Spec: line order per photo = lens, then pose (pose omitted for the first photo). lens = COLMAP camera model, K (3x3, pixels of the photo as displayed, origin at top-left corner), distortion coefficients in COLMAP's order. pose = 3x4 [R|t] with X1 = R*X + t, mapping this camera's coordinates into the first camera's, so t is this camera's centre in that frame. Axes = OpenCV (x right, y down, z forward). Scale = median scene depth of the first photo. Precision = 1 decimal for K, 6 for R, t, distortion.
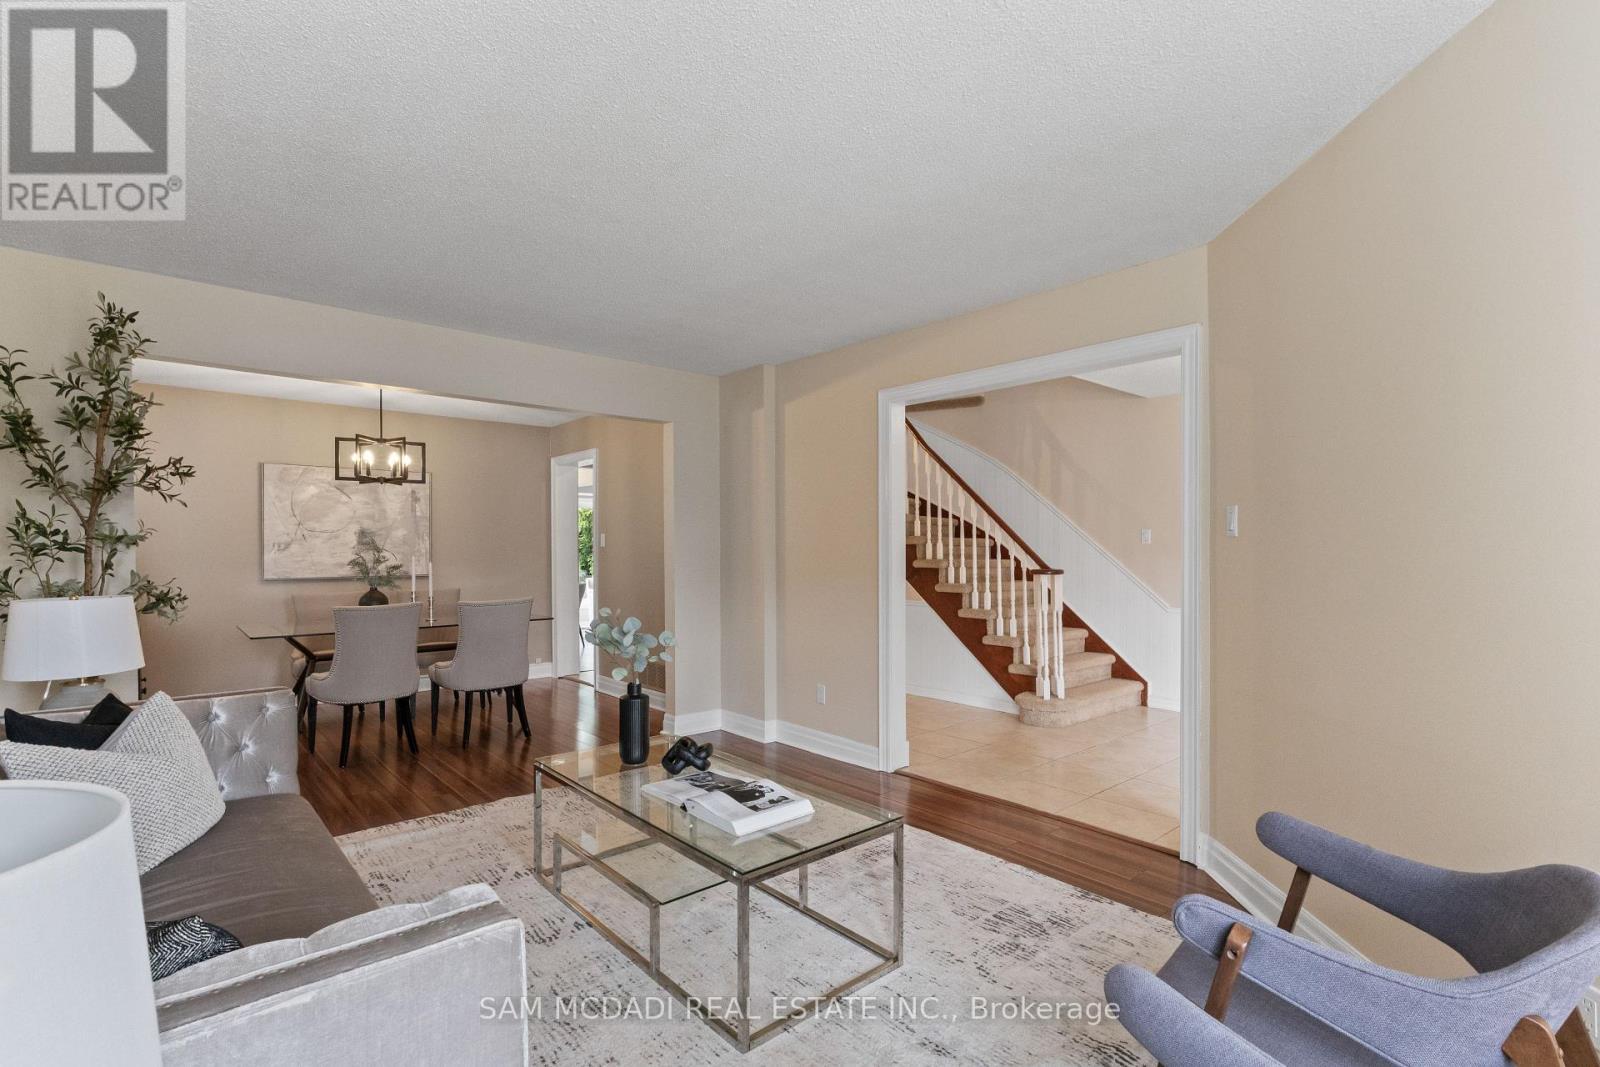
lens RADIAL K [[751.2, 0, 798.1], [0, 751.2, 552.2], [0, 0, 1]] dist [-0.000139, 0.000017]
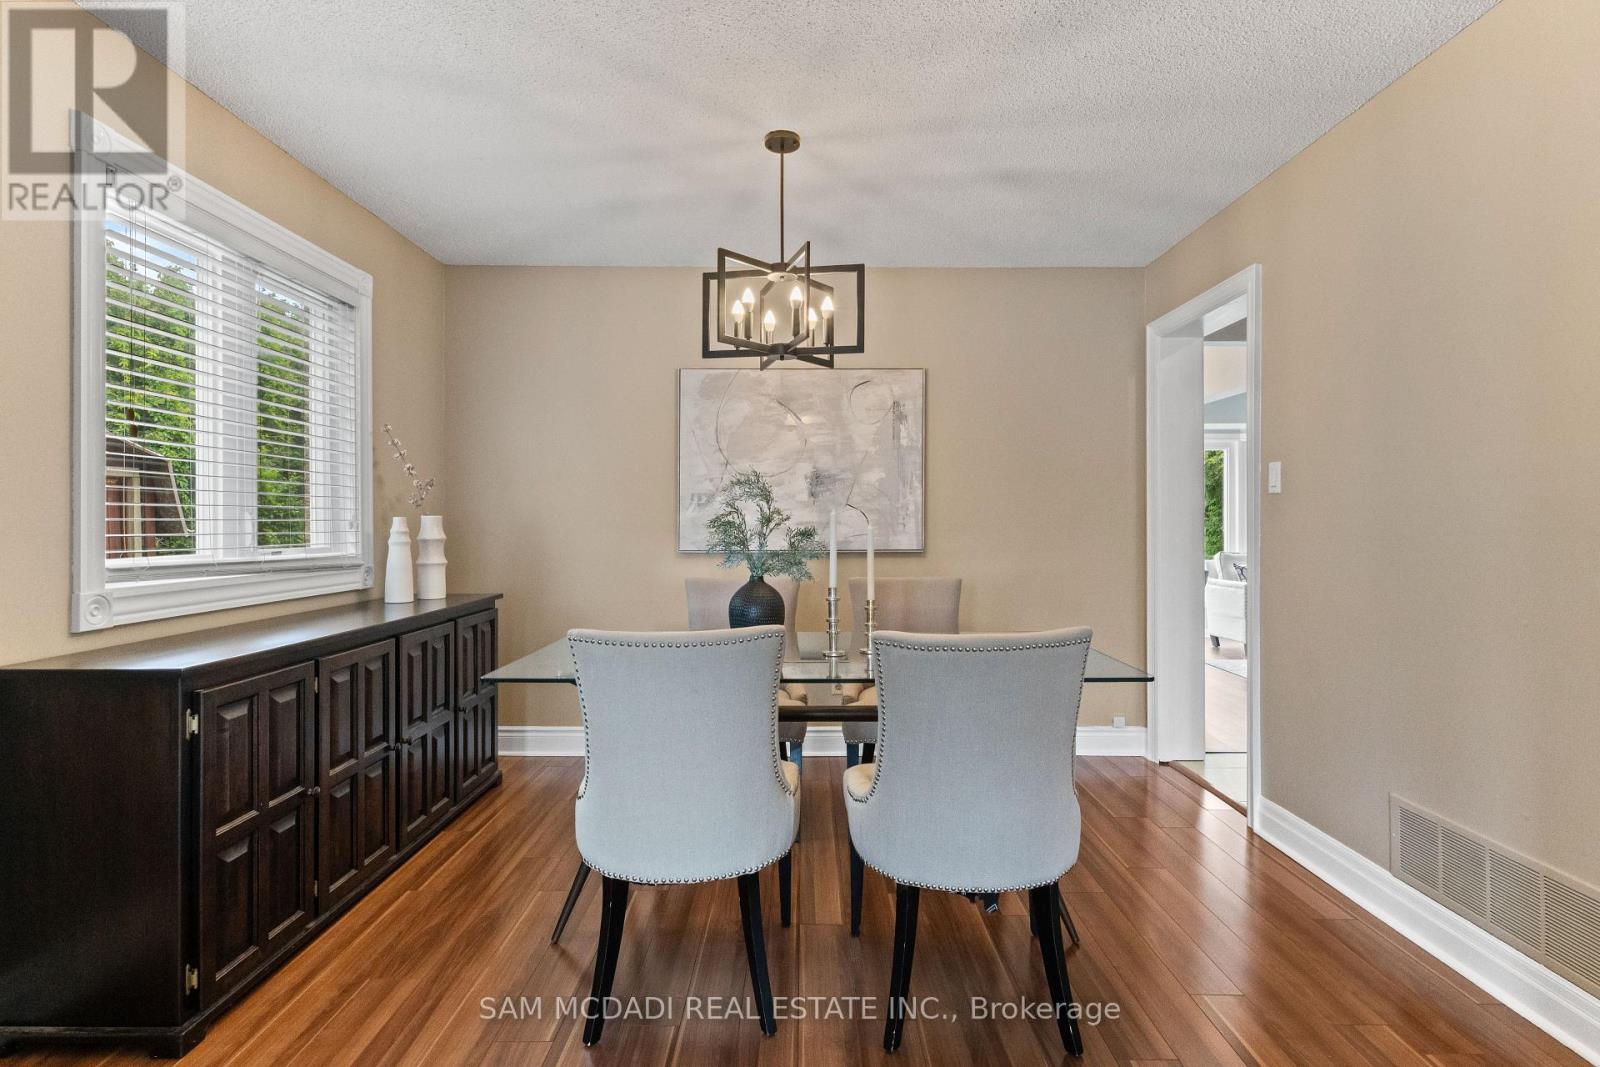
lens RADIAL K [[820.3, 0, 793.3], [0, 820.3, 523.9], [0, 0, 1]] dist [0.003455, 0.000611]
pose [[0.749497, 0.003746, -0.661997, -0.174454], [-0.005011, 0.999987, -0.000014, 0.012438], [0.661989, 0.003328, 0.749506, 0.531559]]
